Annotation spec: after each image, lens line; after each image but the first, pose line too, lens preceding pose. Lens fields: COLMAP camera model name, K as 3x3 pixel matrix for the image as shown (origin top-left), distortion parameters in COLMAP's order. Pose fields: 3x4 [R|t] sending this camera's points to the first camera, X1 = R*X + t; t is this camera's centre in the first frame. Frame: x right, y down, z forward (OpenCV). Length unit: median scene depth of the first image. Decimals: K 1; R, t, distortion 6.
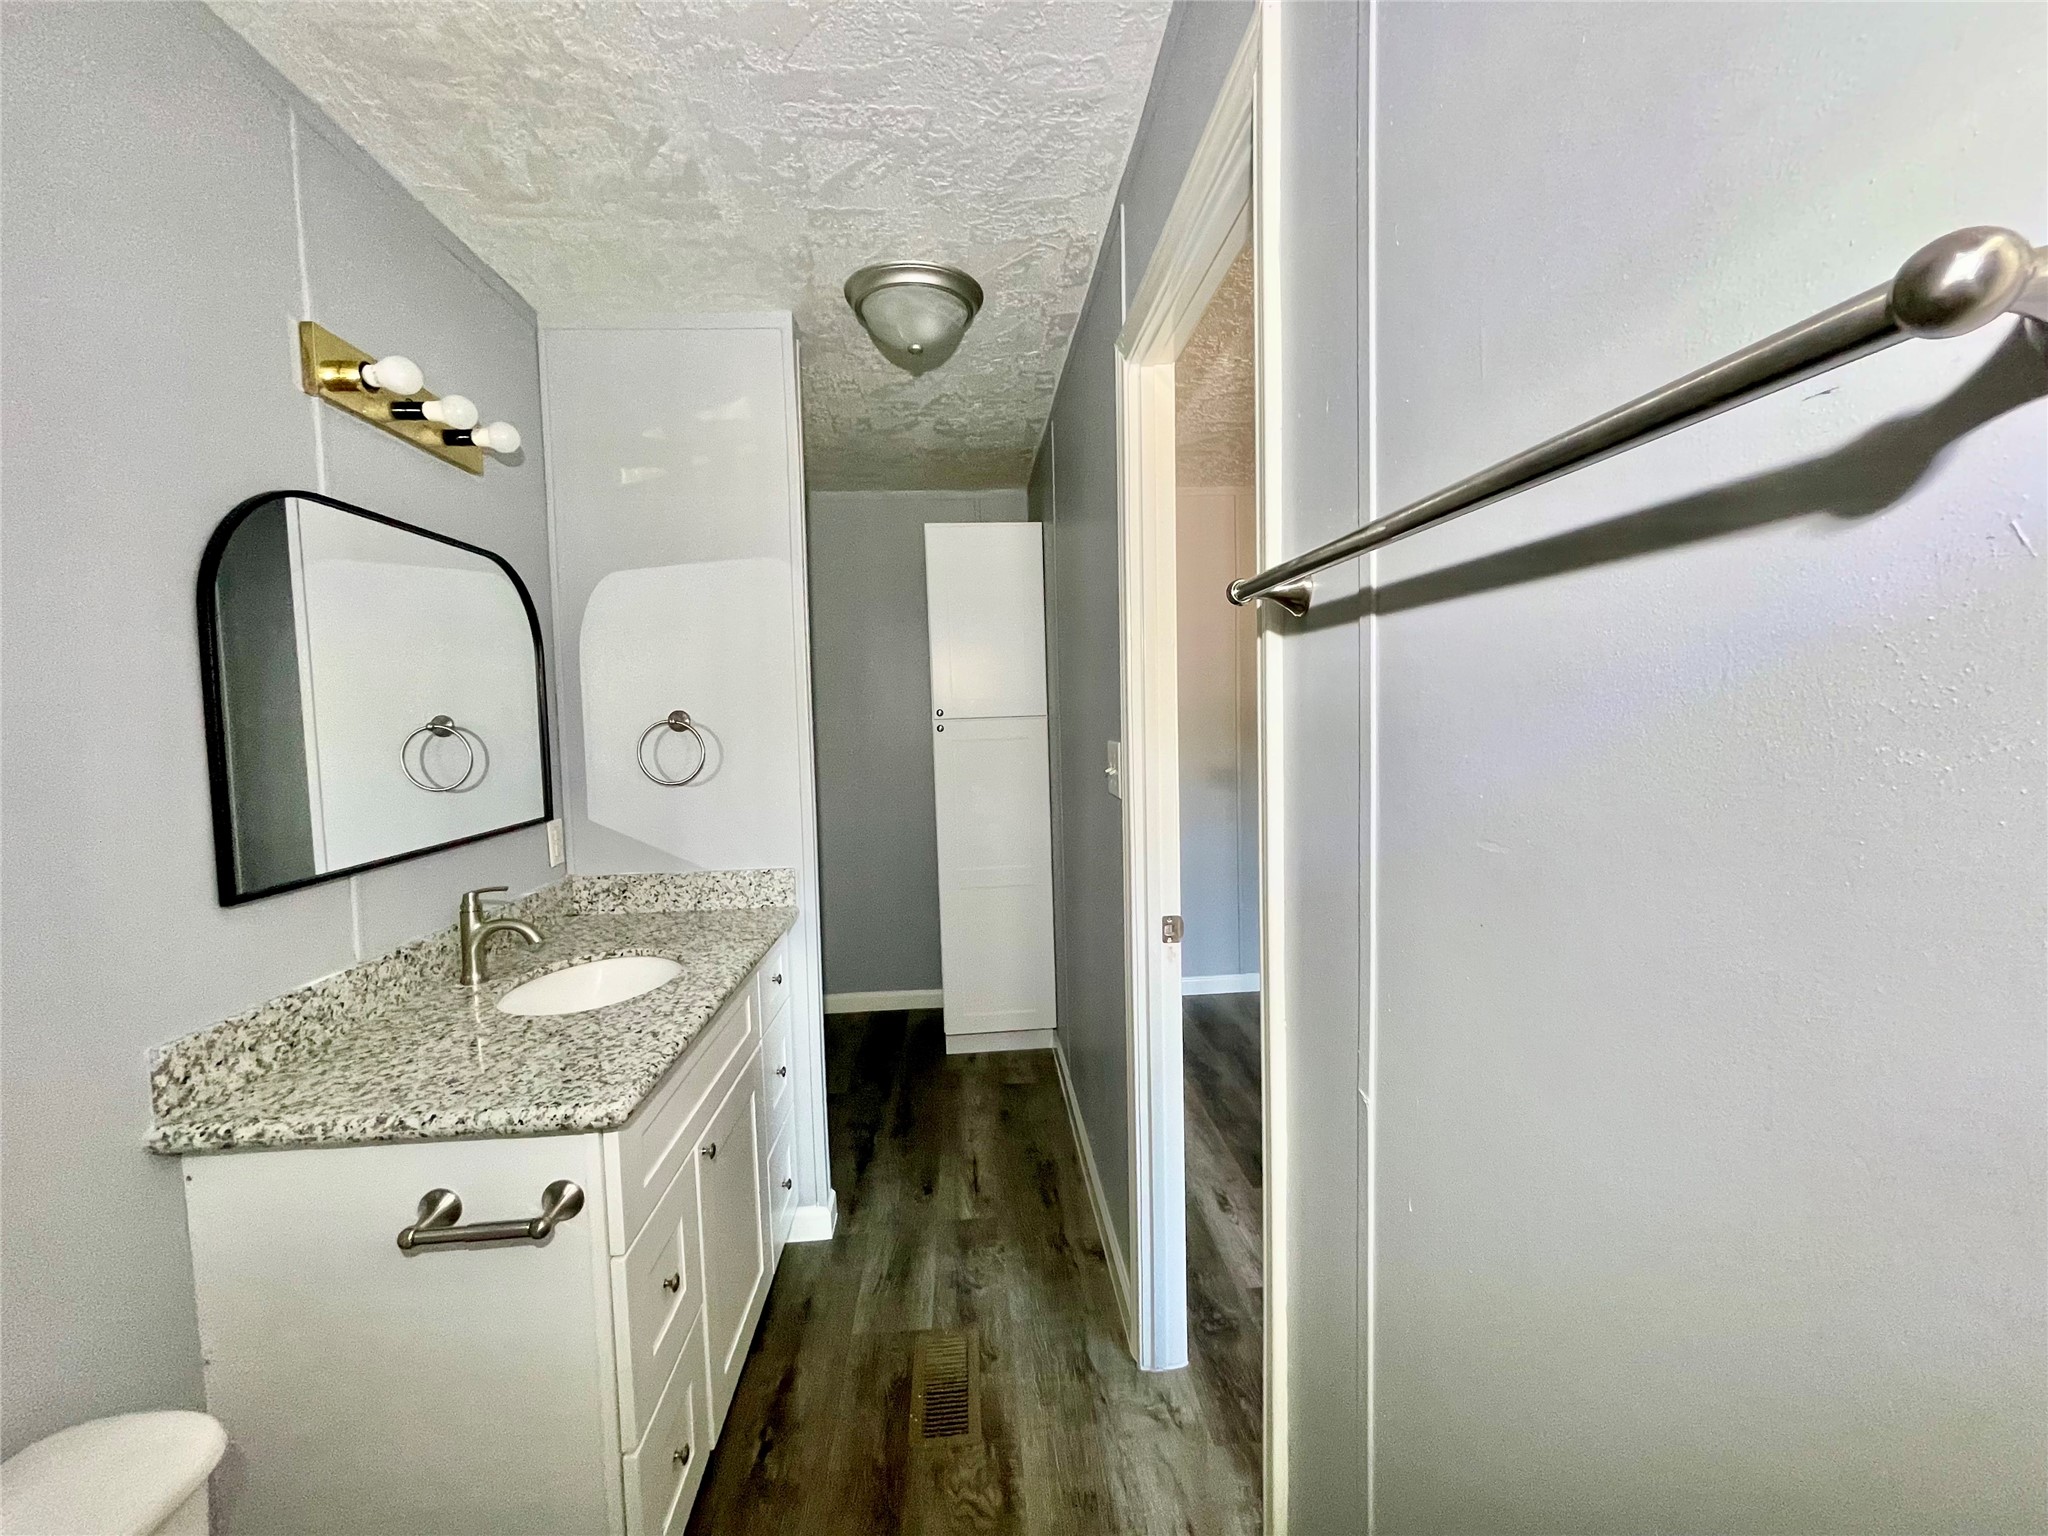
lens RADIAL K [[831.0, 0, 1021.6], [0, 831.0, 765.6], [0, 0, 1]] dist [0.007268, 0.001923]
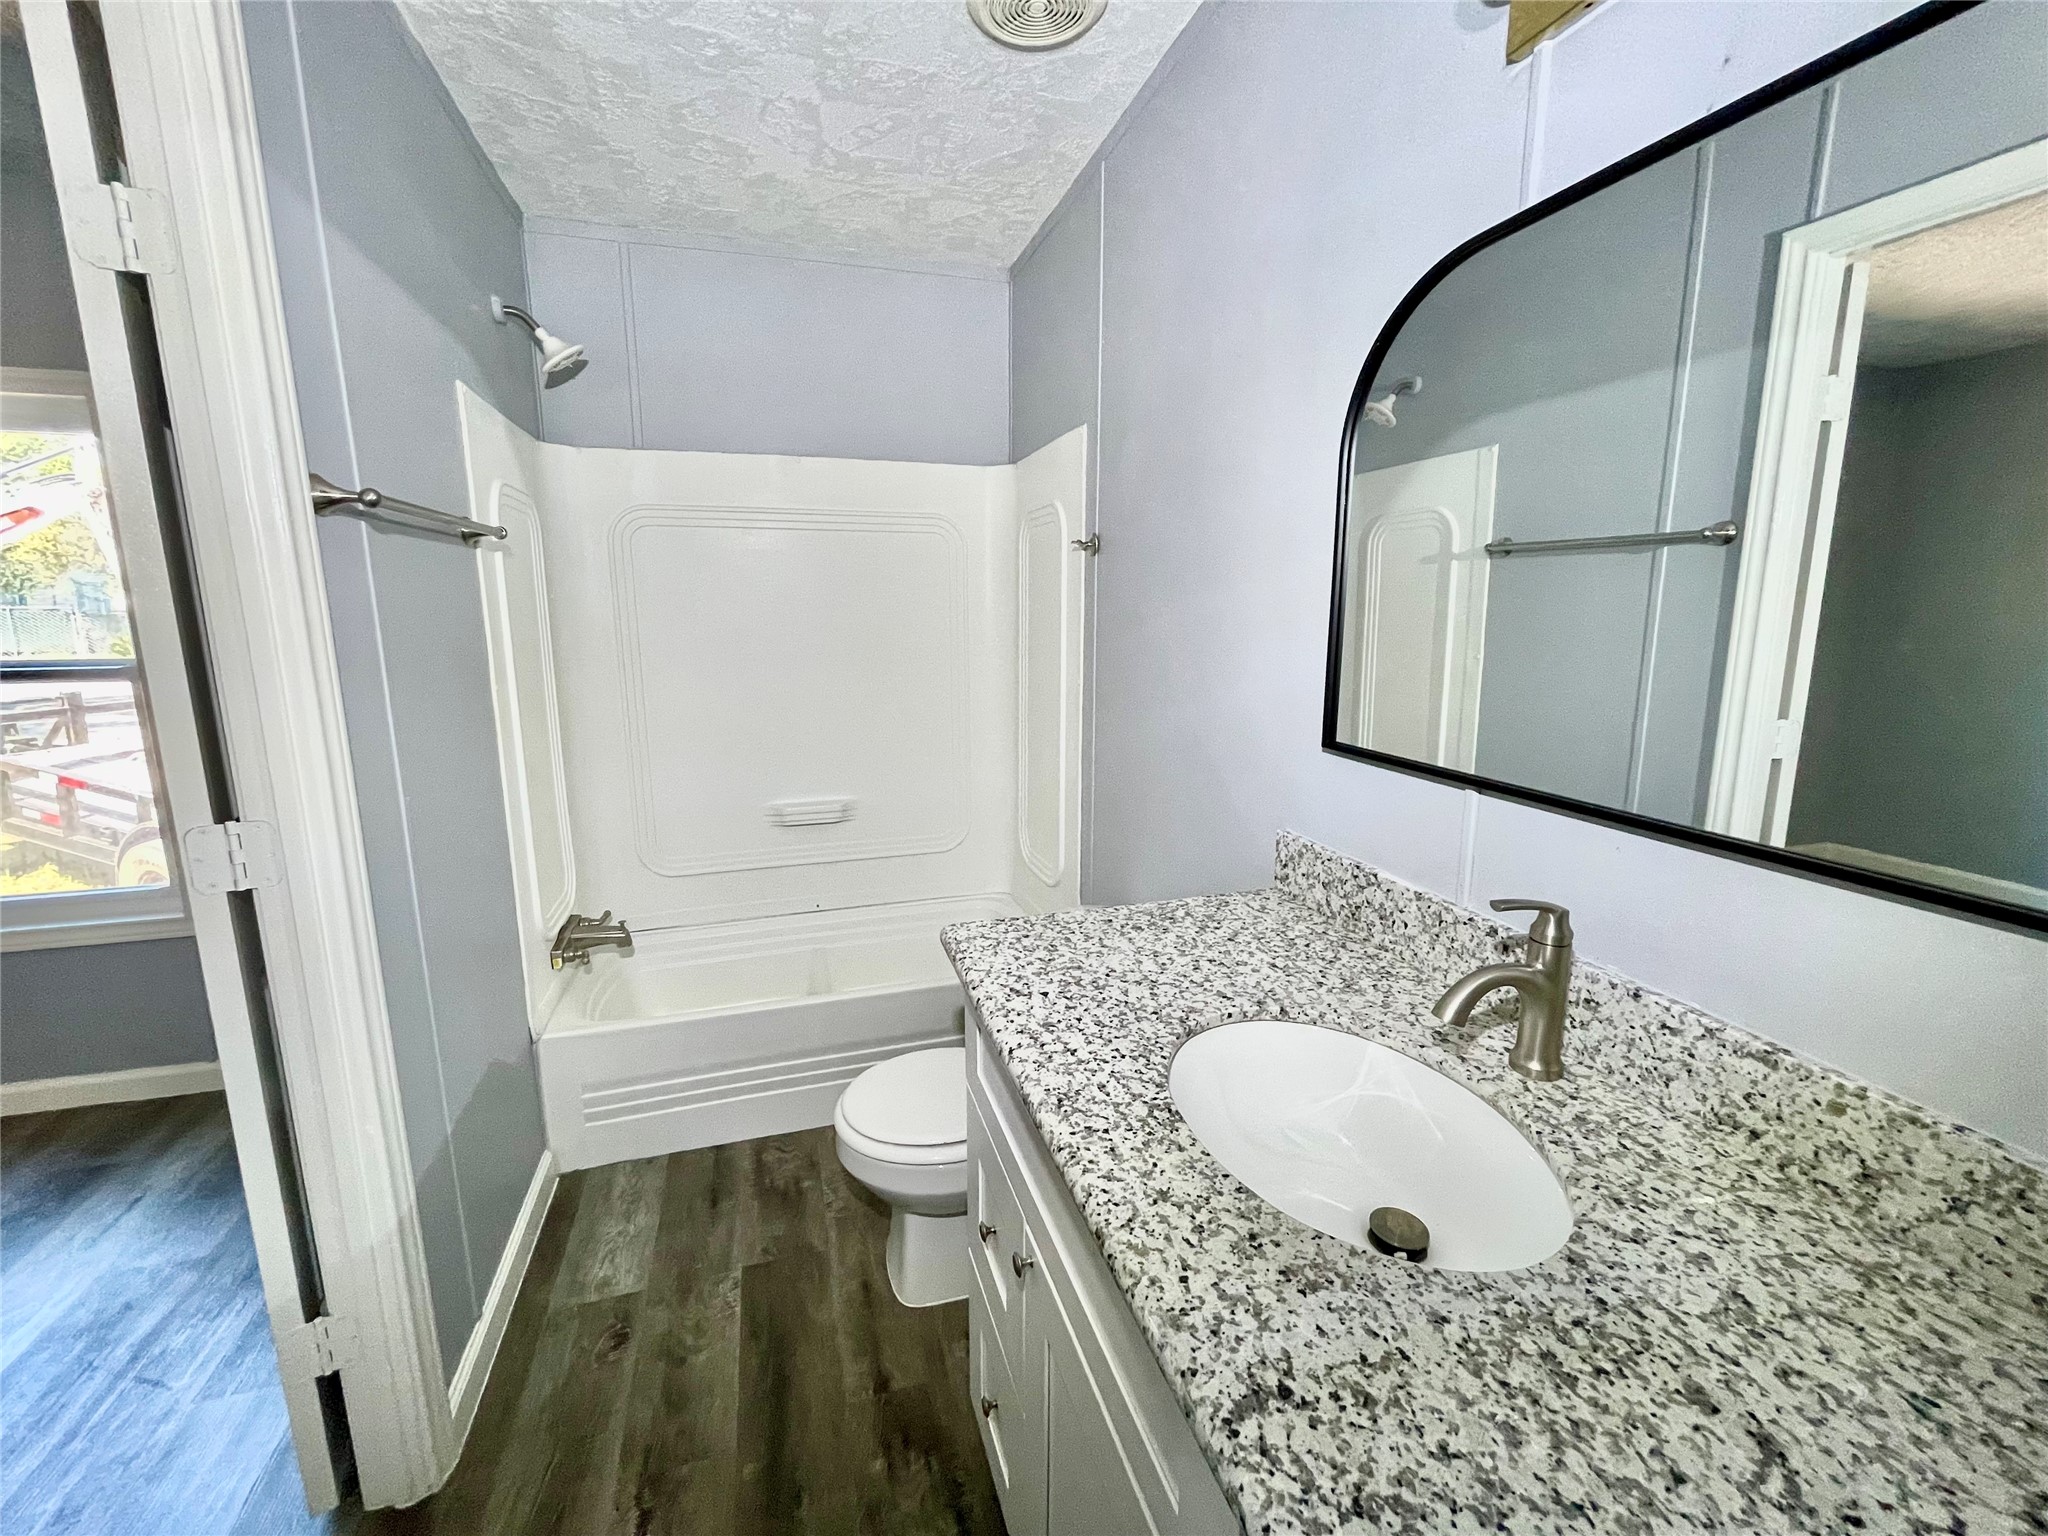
lens RADIAL K [[831.0, 0, 1029.2], [0, 831.0, 761.1], [0, 0, 1]] dist [0.007268, 0.001923]
pose [[-0.972604, 0.070373, -0.221561, -0.308356], [0.011856, 0.966855, 0.255050, -0.084820], [0.232166, 0.245436, -0.941201, 1.754444]]
